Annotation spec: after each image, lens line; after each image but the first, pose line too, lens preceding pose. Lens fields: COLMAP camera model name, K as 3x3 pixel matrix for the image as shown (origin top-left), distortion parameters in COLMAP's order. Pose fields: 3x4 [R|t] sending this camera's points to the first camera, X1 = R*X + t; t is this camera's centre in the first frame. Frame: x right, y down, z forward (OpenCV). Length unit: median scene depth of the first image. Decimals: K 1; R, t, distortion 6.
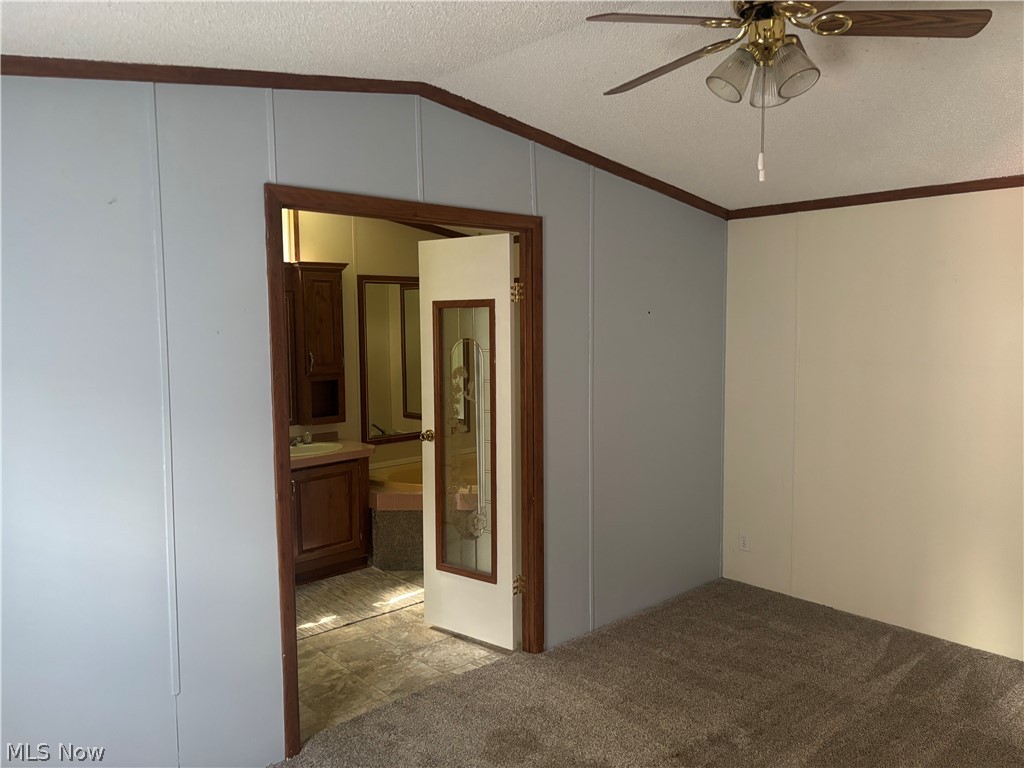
lens RADIAL K [[775.1, 0, 512.0], [0, 775.1, 384.0], [0, 0, 1]] dist [0.040890, -0.001302]
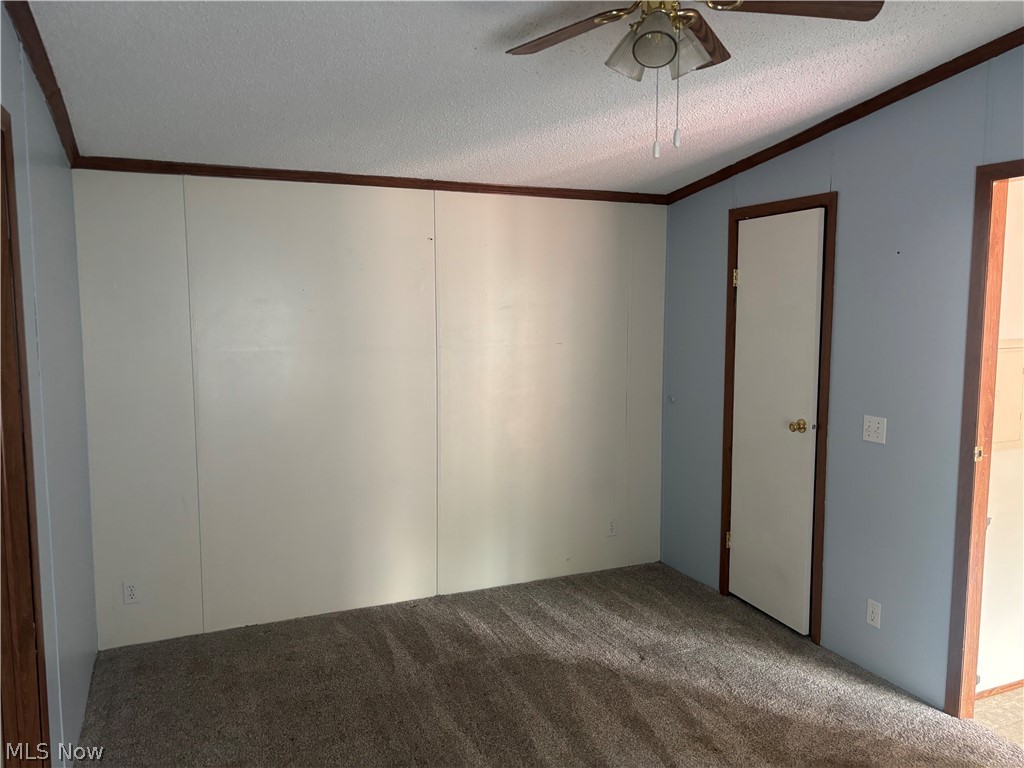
lens RADIAL K [[775.1, 0, 512.0], [0, 775.1, 384.0], [0, 0, 1]] dist [0.040890, -0.001302]
pose [[0.351701, -0.091723, 0.931608, -0.438914], [0.087166, 0.994073, 0.064966, -0.034220], [-0.932045, 0.058356, 0.357612, 0.559388]]
